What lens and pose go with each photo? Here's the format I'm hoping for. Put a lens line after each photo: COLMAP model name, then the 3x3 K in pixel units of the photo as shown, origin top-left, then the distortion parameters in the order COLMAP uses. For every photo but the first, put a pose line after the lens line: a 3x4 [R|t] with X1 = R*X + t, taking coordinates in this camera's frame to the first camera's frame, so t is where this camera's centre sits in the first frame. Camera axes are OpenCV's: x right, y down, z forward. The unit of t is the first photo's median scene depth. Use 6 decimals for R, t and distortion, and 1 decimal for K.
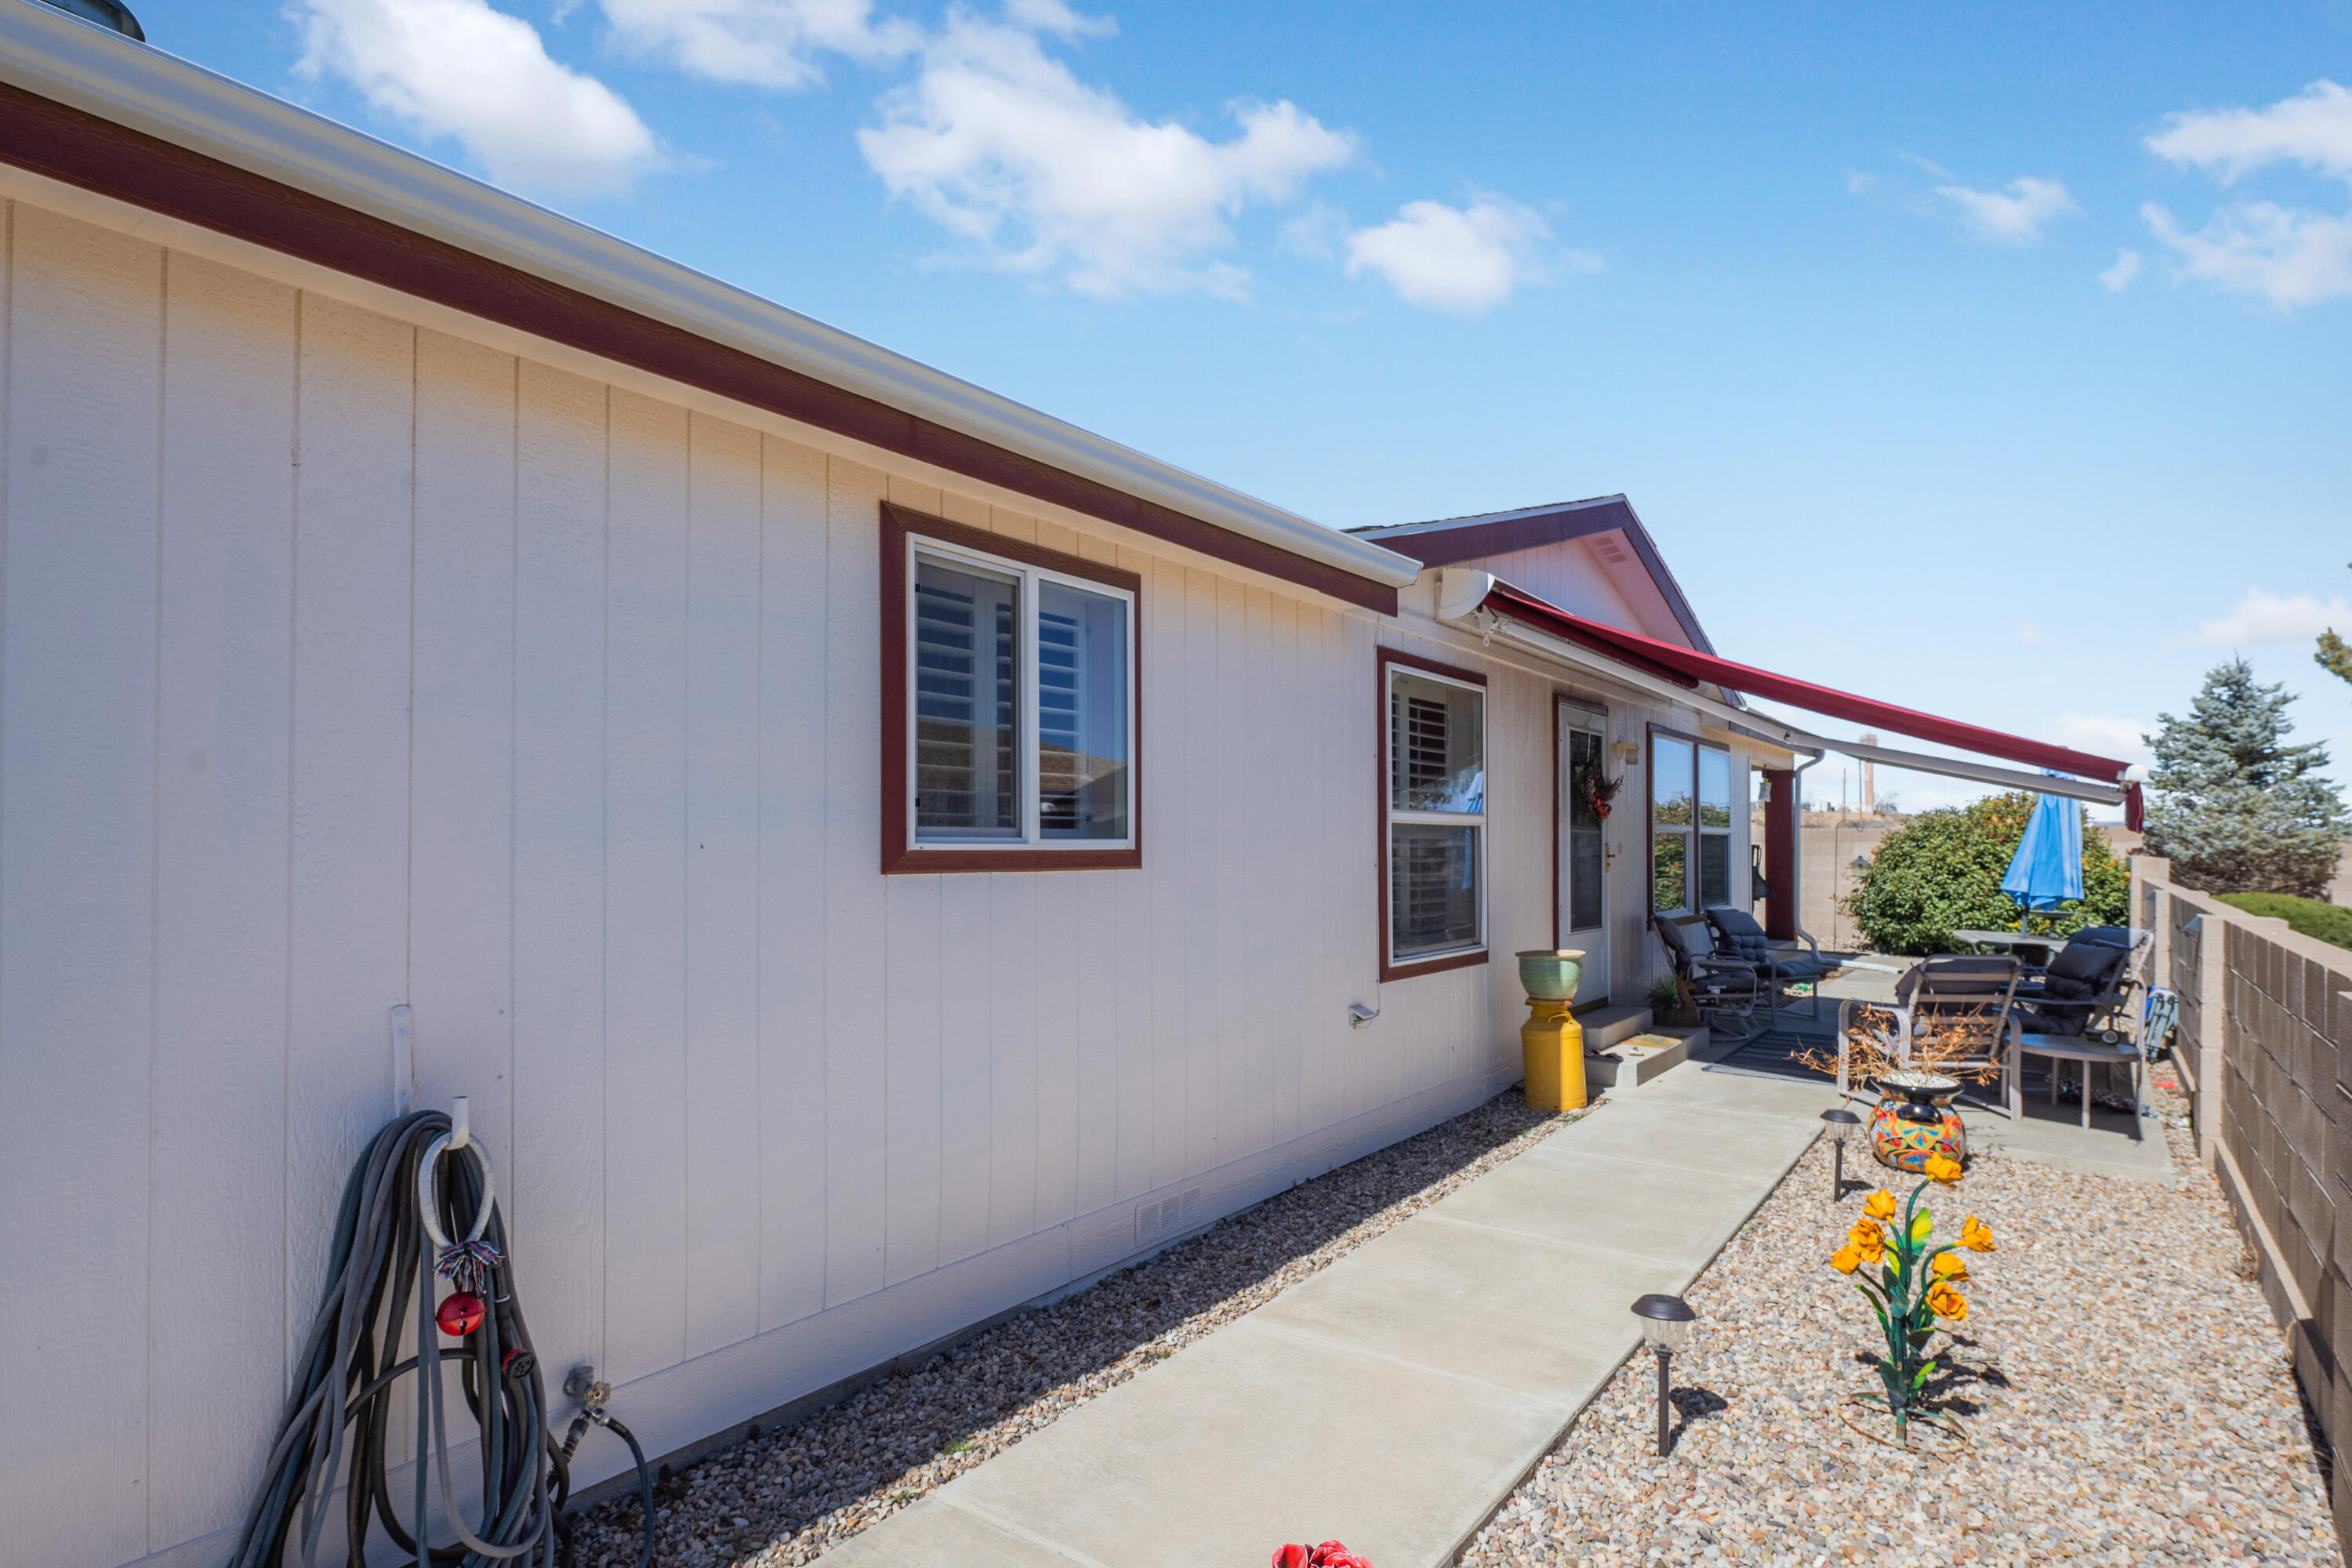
lens RADIAL K [[1211.0, 0, 1151.1], [0, 1211.0, 832.6], [0, 0, 1]] dist [-0.008327, -0.002431]
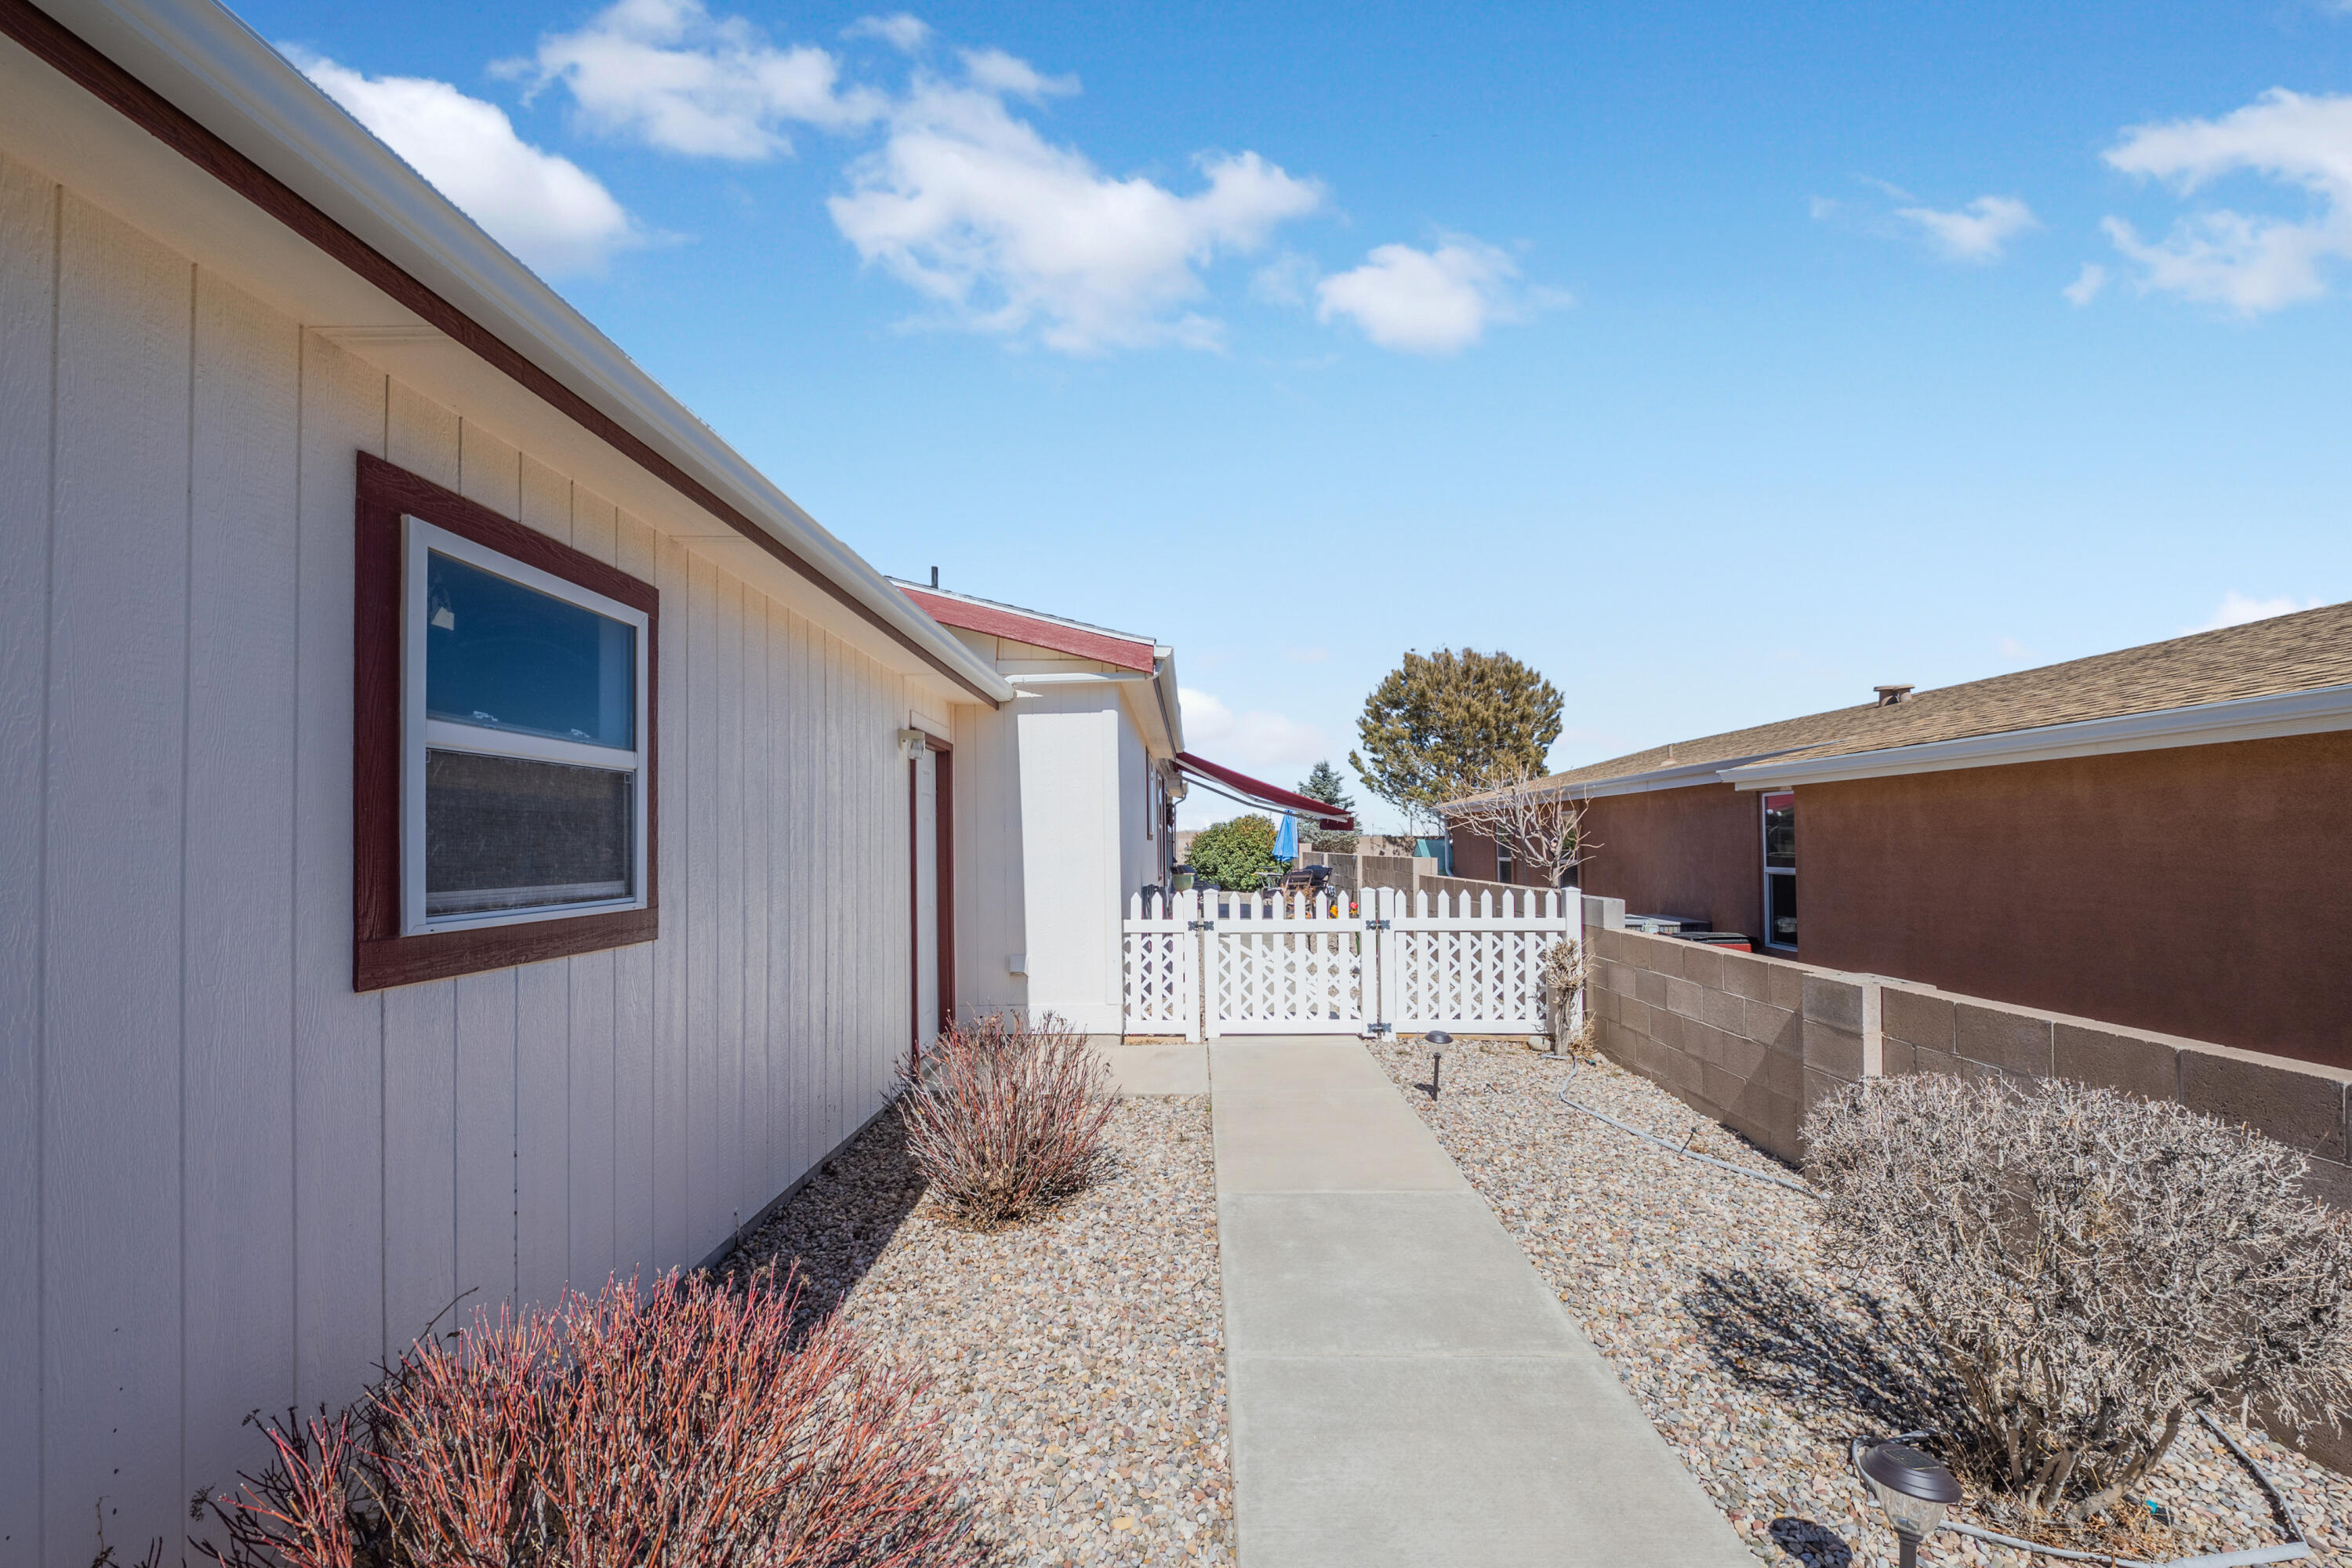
lens RADIAL K [[953.2, 0, 1155.8], [0, 953.2, 818.6], [0, 0, 1]] dist [-0.014579, -0.000866]
pose [[0.809022, 0.007525, 0.587731, -1.218079], [0.004990, 0.999794, -0.019669, 0.016099], [-0.587758, 0.018845, 0.808818, -0.862283]]
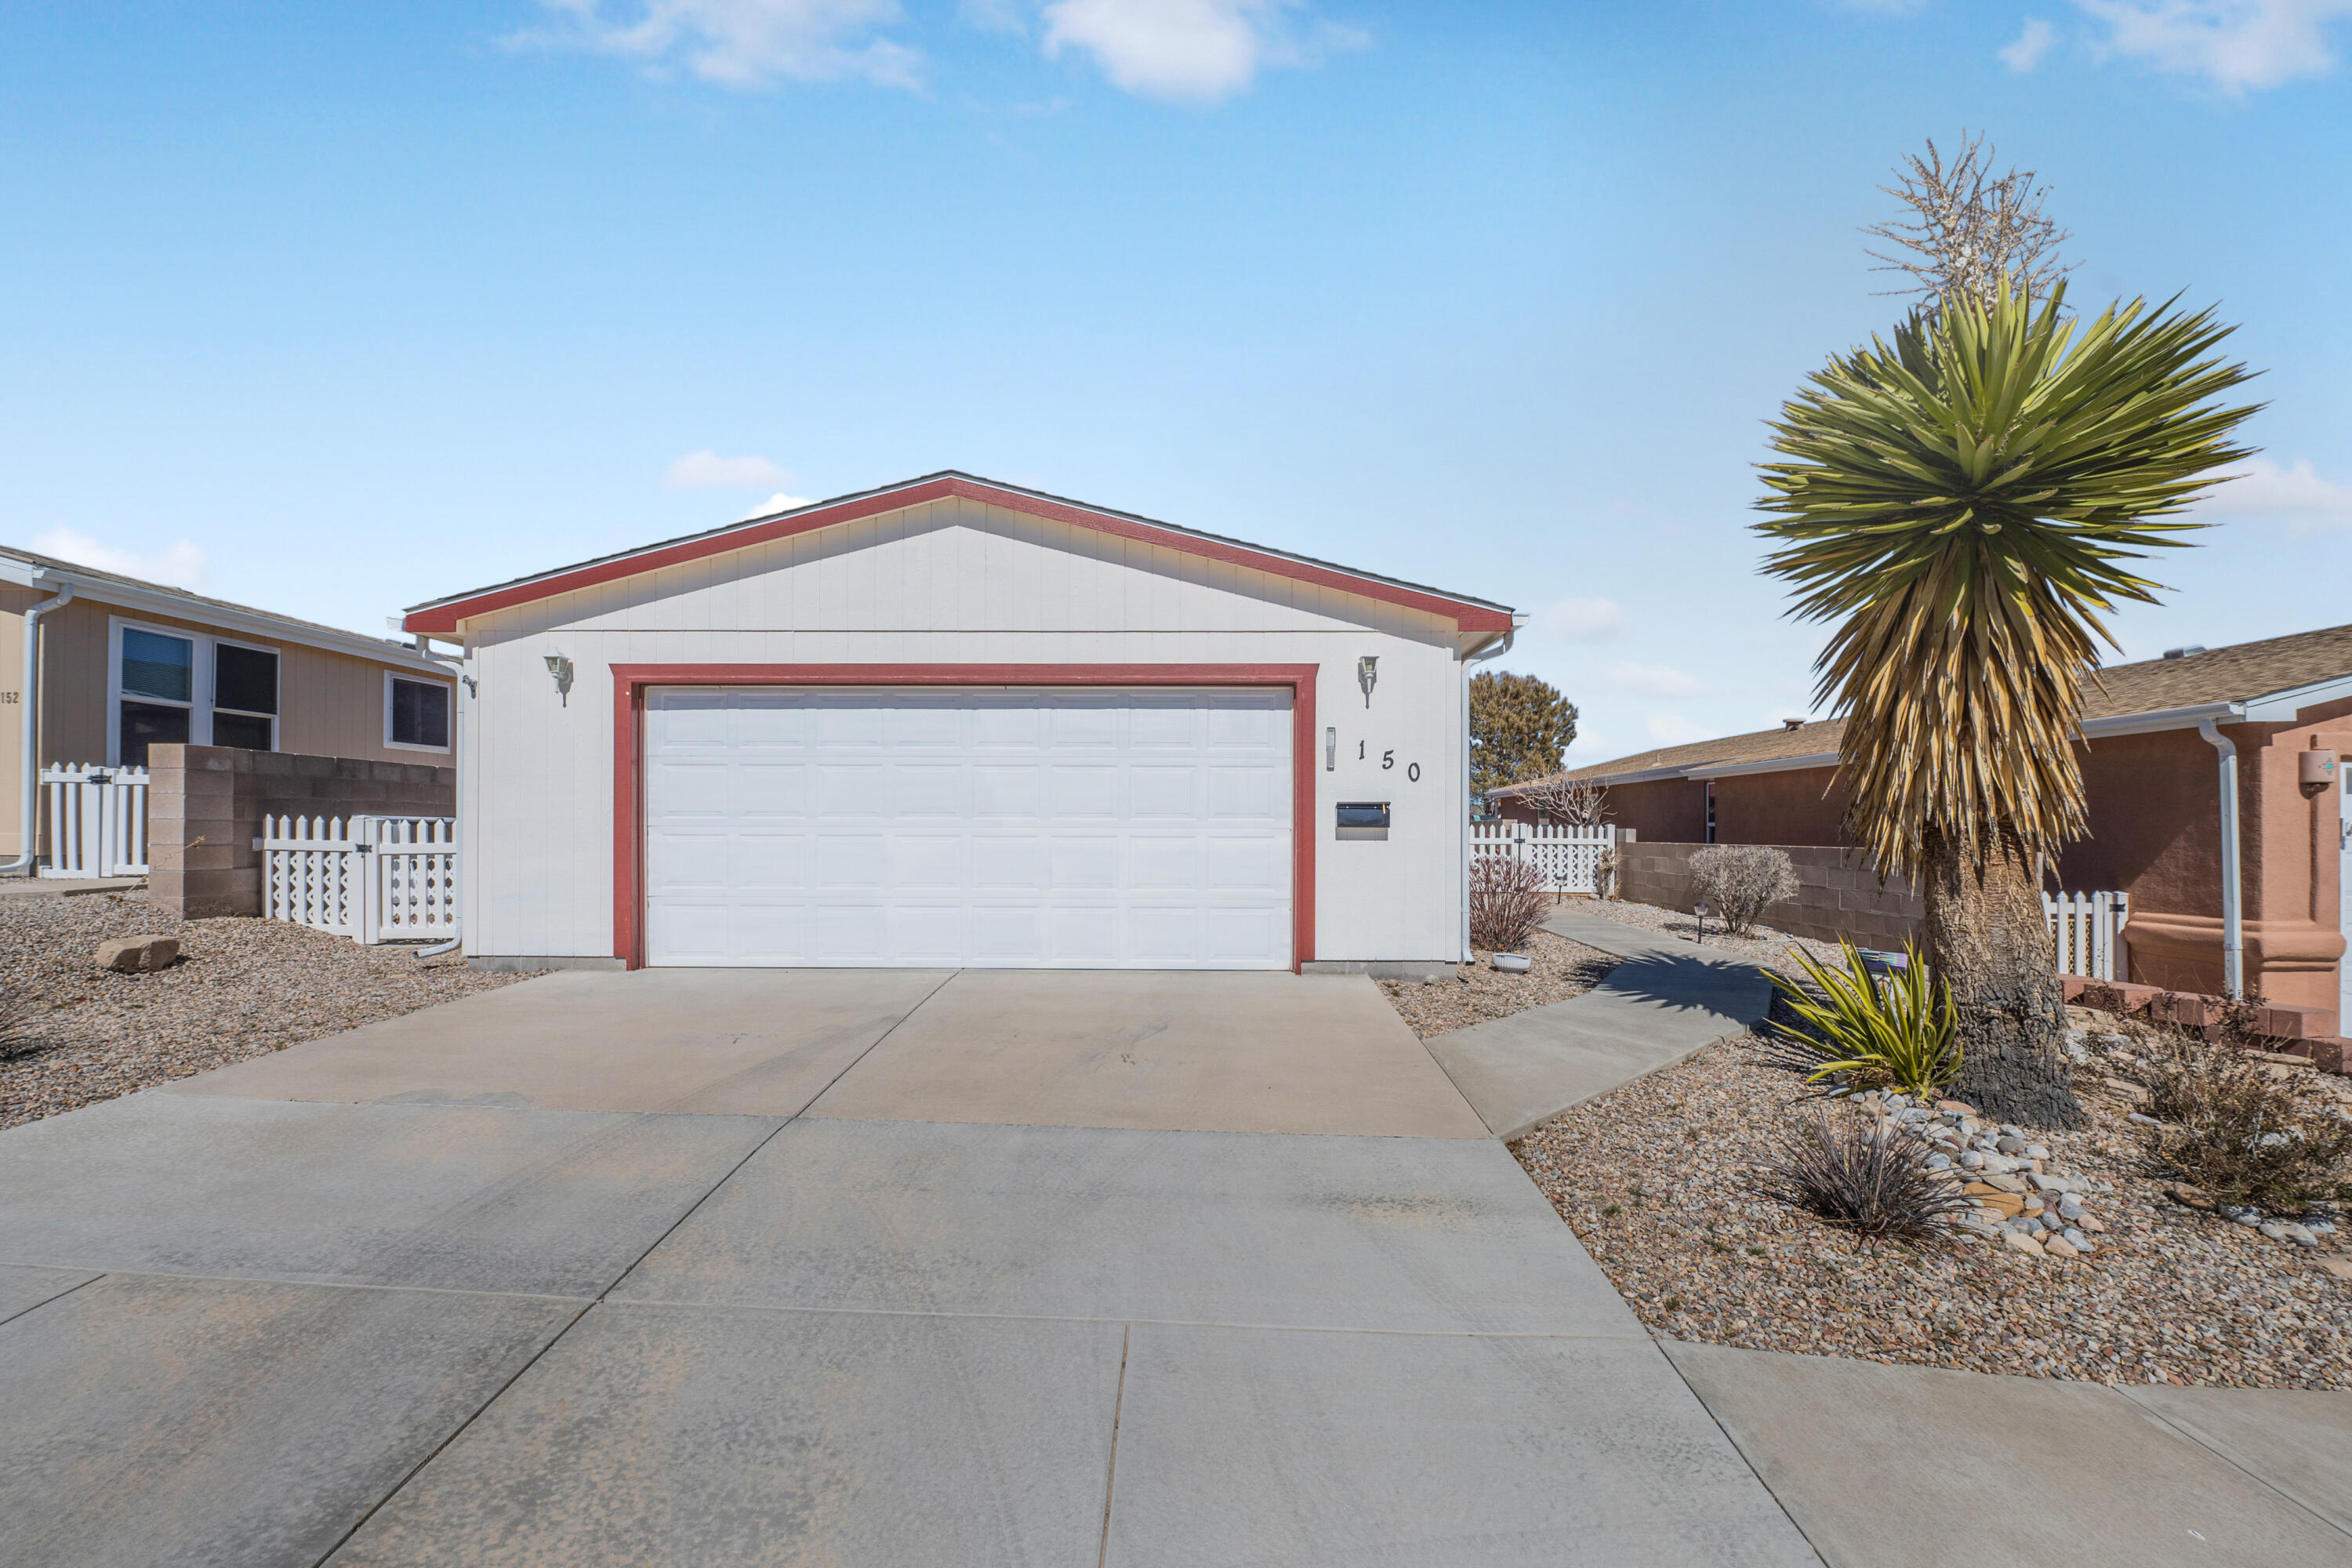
lens RADIAL K [[953.2, 0, 1163.6], [0, 953.2, 829.3], [0, 0, 1]] dist [-0.014579, -0.000866]
pose [[0.798496, 0.003566, 0.601989, -2.630428], [-0.006031, 0.999980, 0.002076, 0.100178], [-0.601970, -0.005288, 0.798502, -1.537289]]
